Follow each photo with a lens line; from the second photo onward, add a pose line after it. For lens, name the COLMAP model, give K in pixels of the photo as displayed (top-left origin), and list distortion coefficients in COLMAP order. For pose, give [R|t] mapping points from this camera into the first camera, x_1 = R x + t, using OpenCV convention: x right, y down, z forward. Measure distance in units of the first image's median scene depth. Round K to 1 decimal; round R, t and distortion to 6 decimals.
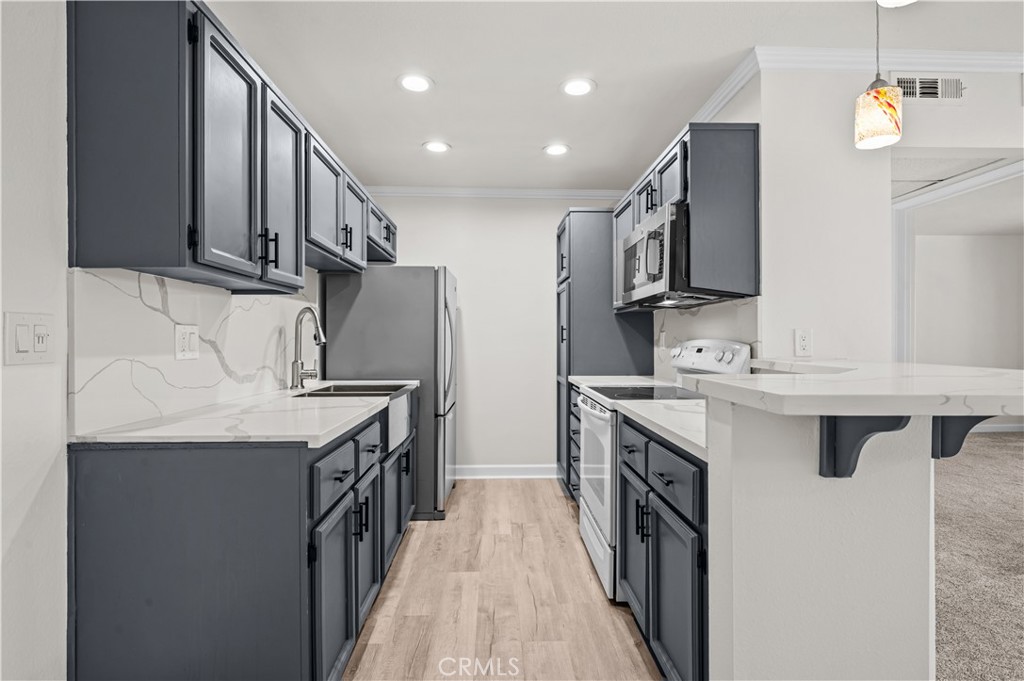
lens RADIAL K [[478.1, 0, 517.9], [0, 478.1, 341.0], [0, 0, 1]] dist [0.005665, -0.001130]
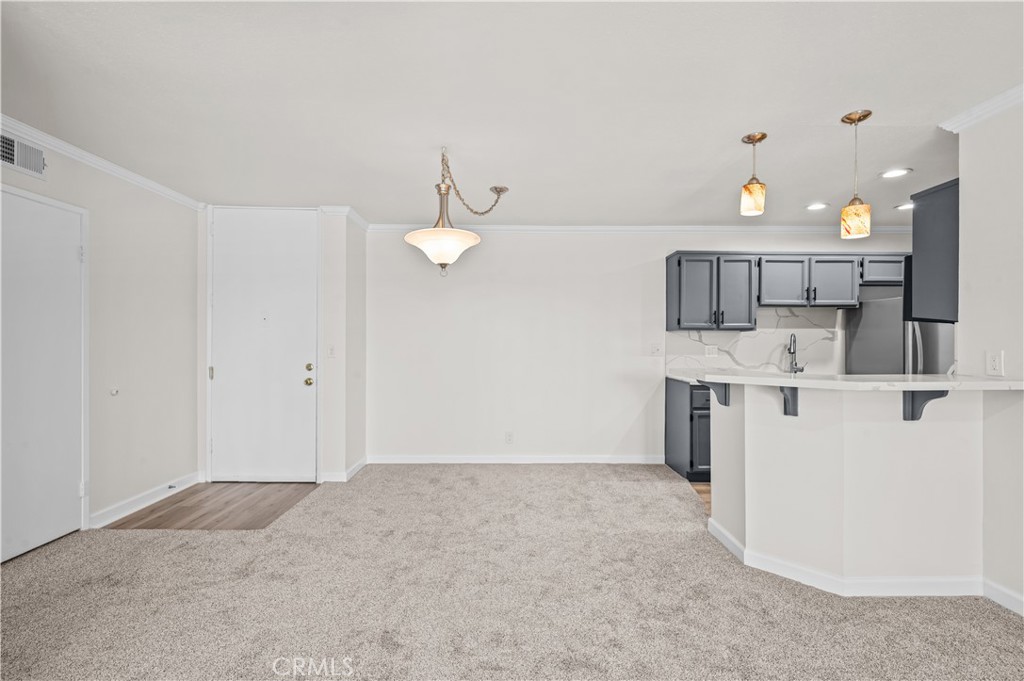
lens RADIAL K [[478.1, 0, 511.8], [0, 478.1, 344.6], [0, 0, 1]] dist [0.005665, -0.001130]
pose [[-0.026735, 0.006934, -0.999618, 1.717784], [-0.005106, 0.999962, 0.007073, -0.039984], [0.999630, 0.005293, -0.026699, -0.076788]]
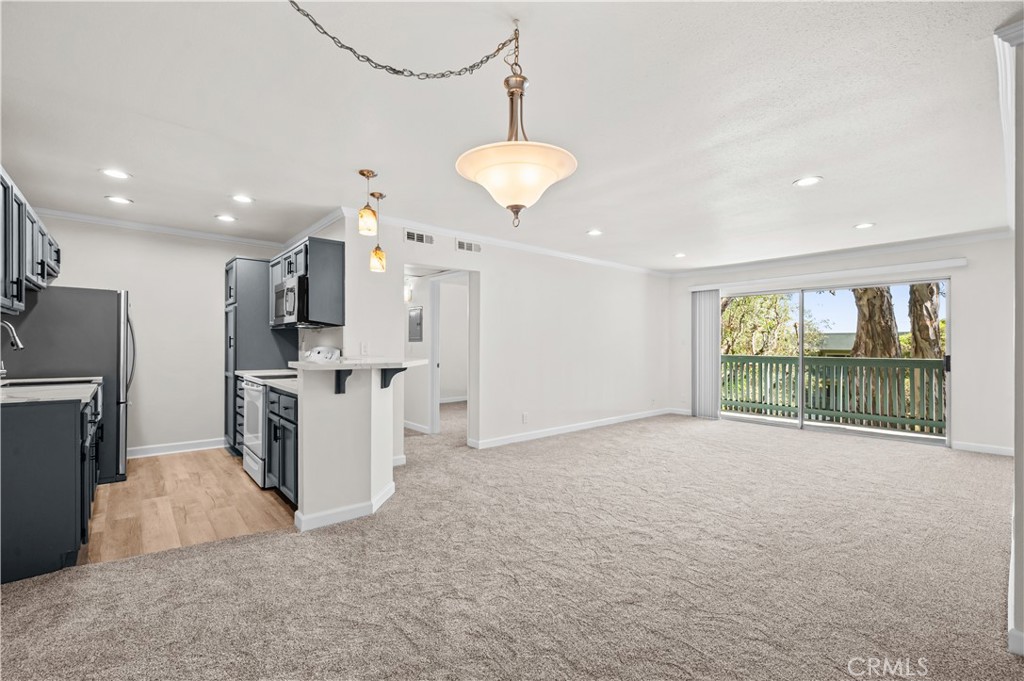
lens RADIAL K [[437.6, 0, 509.0], [0, 437.6, 346.1], [0, 0, 1]] dist [-0.002885, 0.001425]
pose [[0.784632, 0.003402, 0.619952, -0.104723], [-0.004355, 0.999991, 0.000023, -0.010318], [-0.619947, -0.002718, 0.784639, -0.905155]]
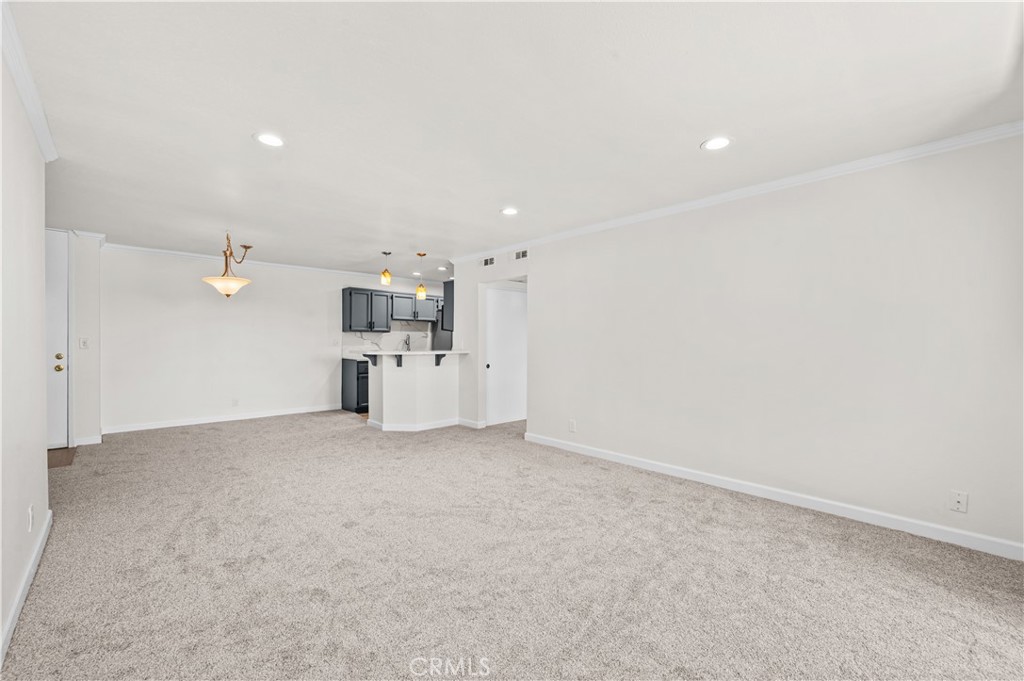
lens RADIAL K [[437.6, 0, 512.9], [0, 437.6, 342.7], [0, 0, 1]] dist [-0.002885, 0.001425]
pose [[0.643355, 0.009001, -0.765515, 3.083430], [-0.008618, 0.999953, 0.004515, -0.031350], [0.765520, 0.003692, 0.643402, -0.645749]]
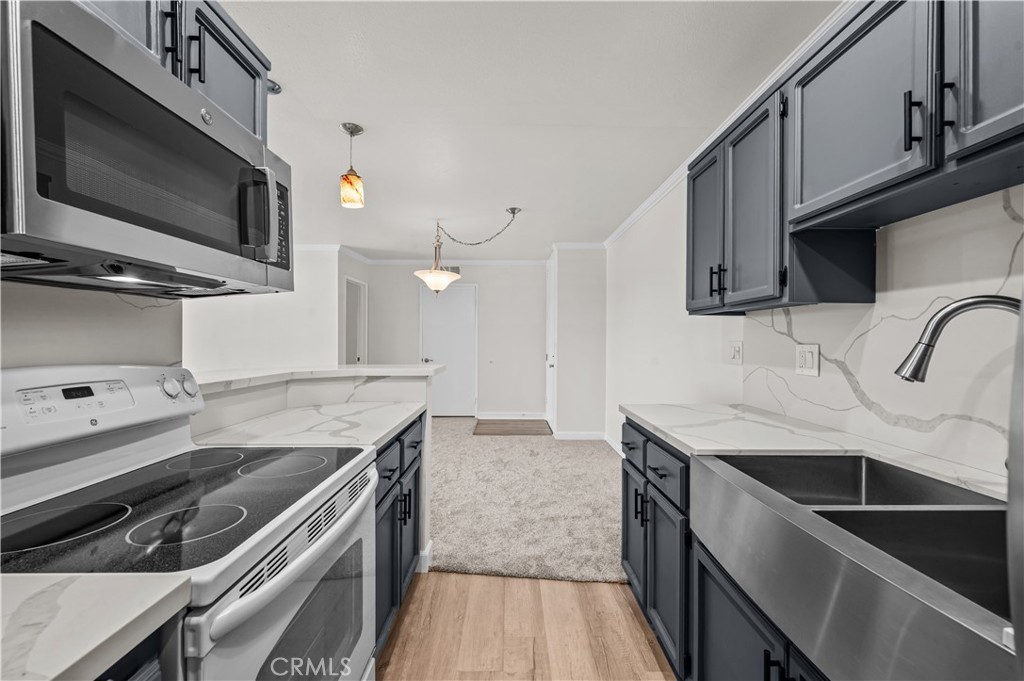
lens RADIAL K [[437.6, 0, 503.9], [0, 437.6, 341.4], [0, 0, 1]] dist [-0.002885, 0.001425]
pose [[-0.998563, -0.002941, 0.053515, -0.034533], [-0.002589, 0.999975, 0.006641, -0.036236], [-0.053534, 0.006492, -0.998545, 1.634972]]
